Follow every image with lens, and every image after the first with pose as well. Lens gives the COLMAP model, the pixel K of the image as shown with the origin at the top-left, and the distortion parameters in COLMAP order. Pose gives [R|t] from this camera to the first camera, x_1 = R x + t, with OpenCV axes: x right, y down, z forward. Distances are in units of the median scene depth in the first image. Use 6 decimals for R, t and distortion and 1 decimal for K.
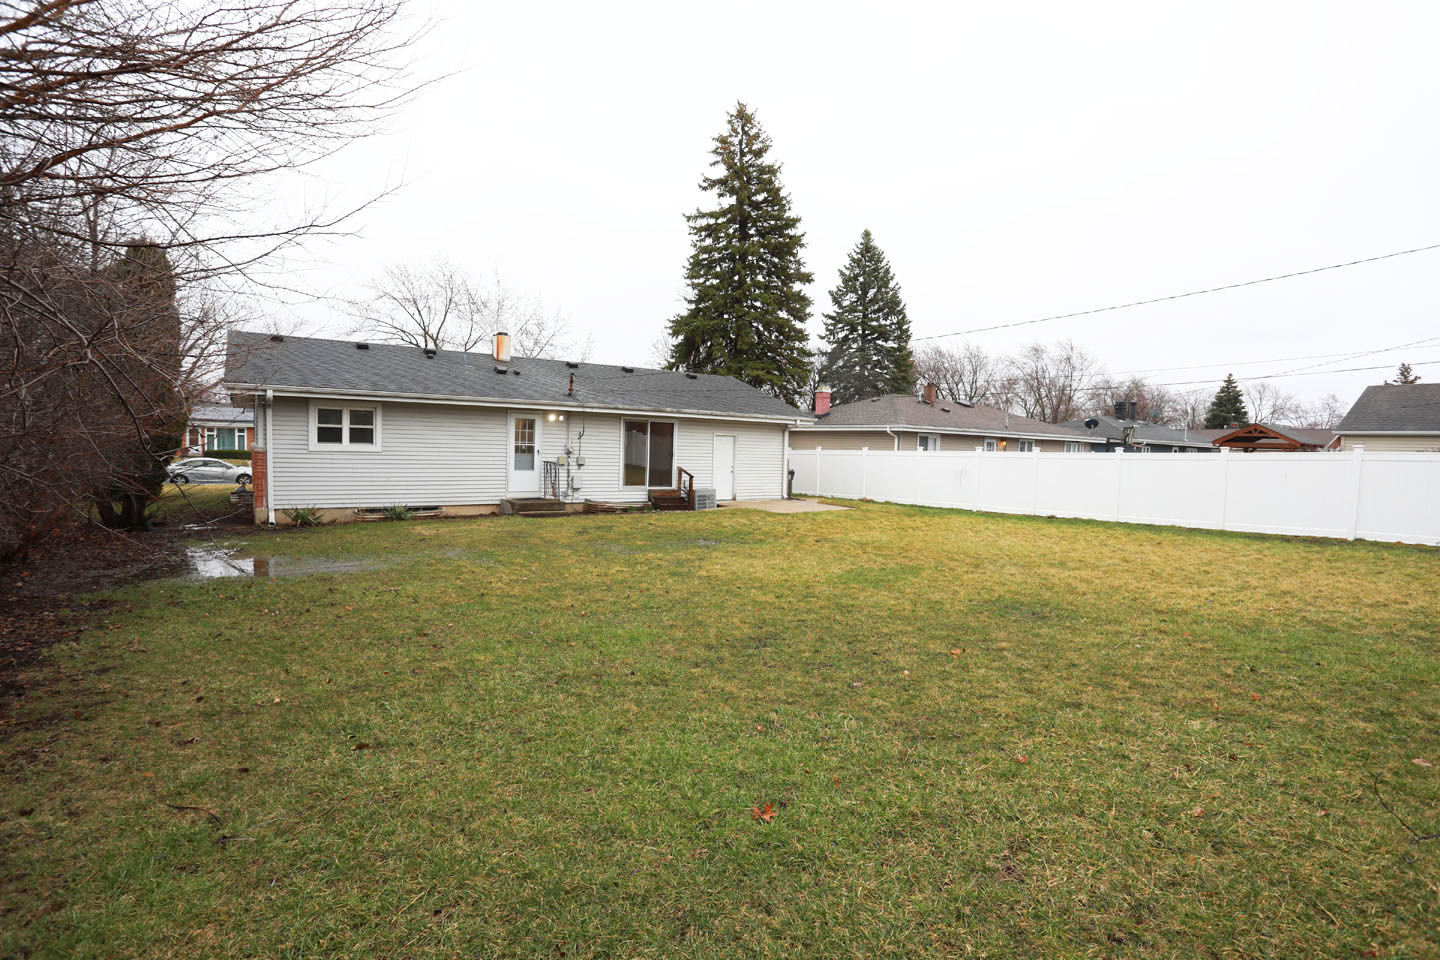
lens RADIAL K [[709.6, 0, 720.0], [0, 709.6, 480.0], [0, 0, 1]] dist [-0.054490, 0.028519]
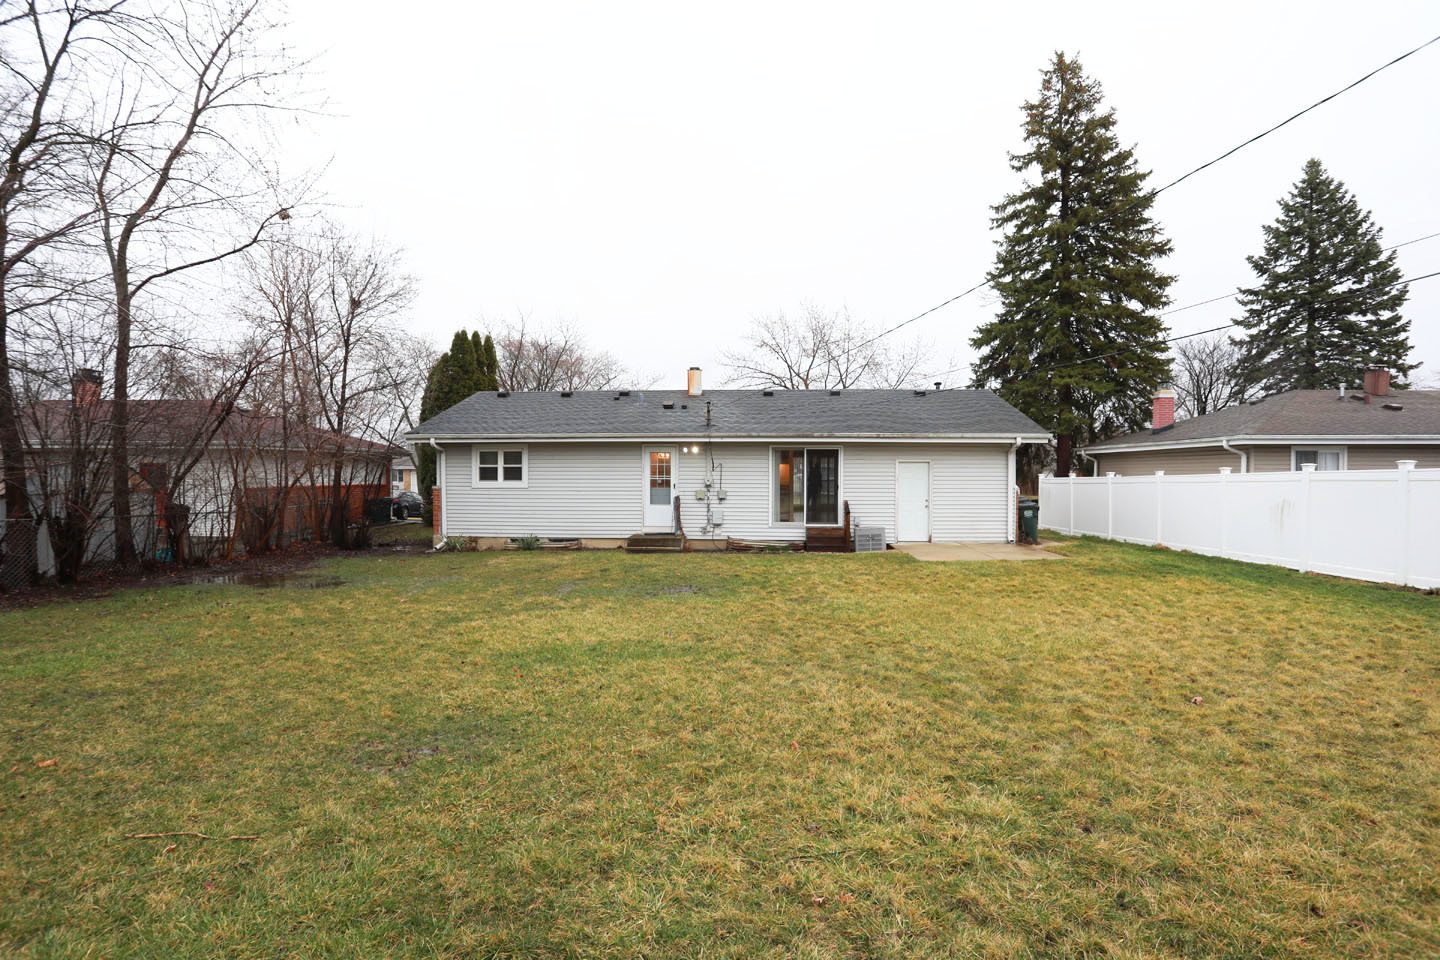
lens RADIAL K [[709.6, 0, 720.0], [0, 709.6, 480.0], [0, 0, 1]] dist [-0.054490, 0.028519]
pose [[0.783532, -0.022349, -0.620949, 0.355727], [-0.009008, 0.998839, -0.047316, -0.001601], [0.621286, 0.042667, 0.782421, 0.243553]]
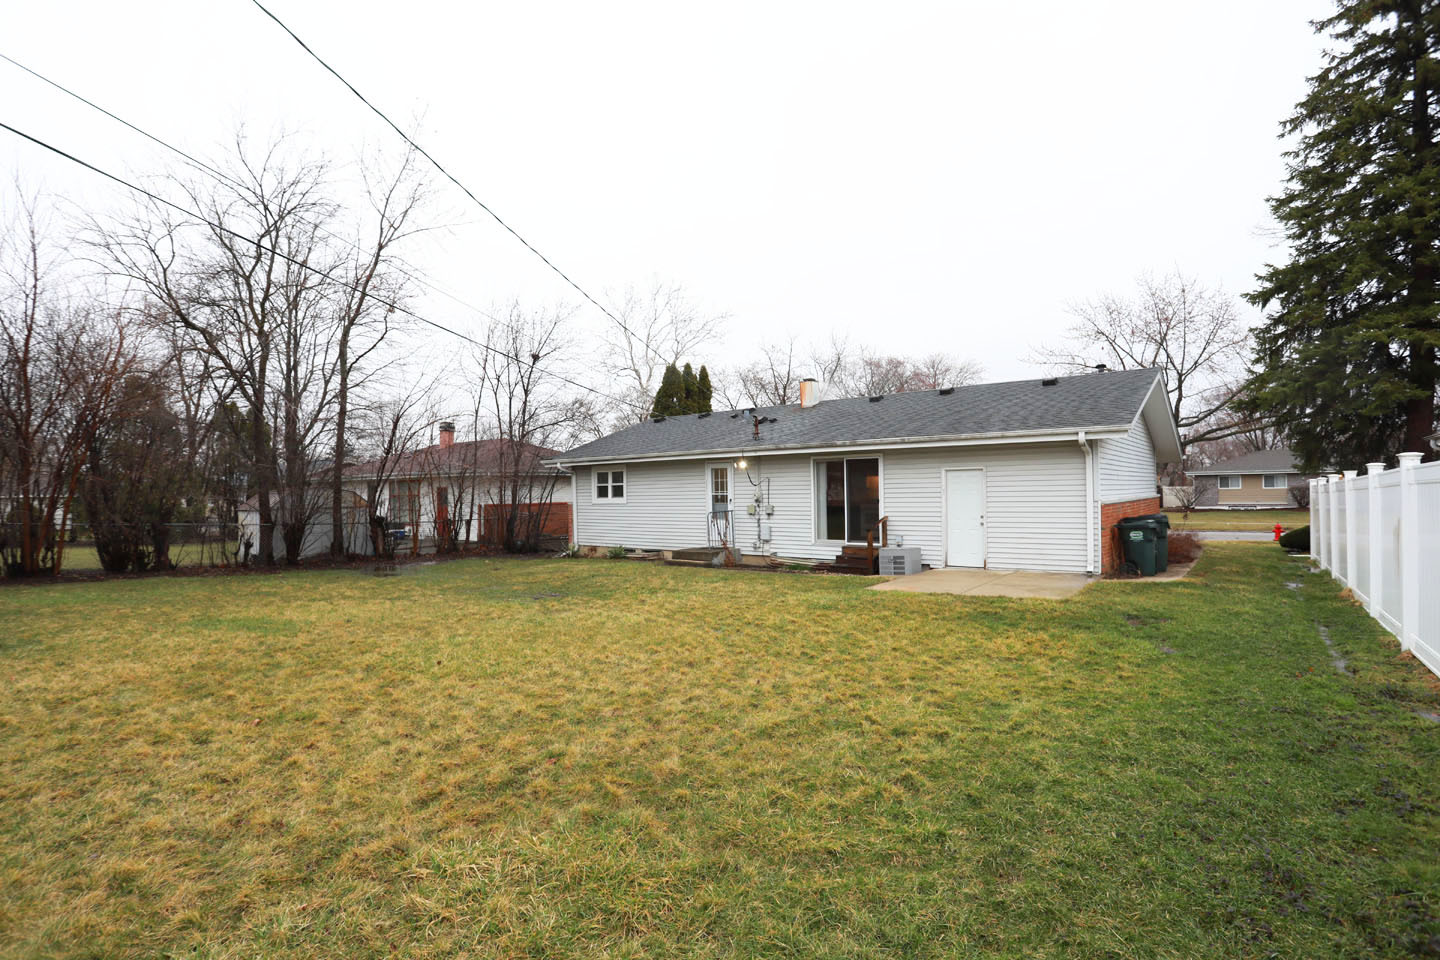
lens RADIAL K [[687.9, 0, 716.4], [0, 687.9, 502.4], [0, 0, 1]] dist [-0.053090, 0.000131]
pose [[0.273550, -0.016102, -0.961723, 0.584100], [-0.021117, 0.999518, -0.022741, -0.013880], [0.961626, 0.026529, 0.273078, 0.641745]]
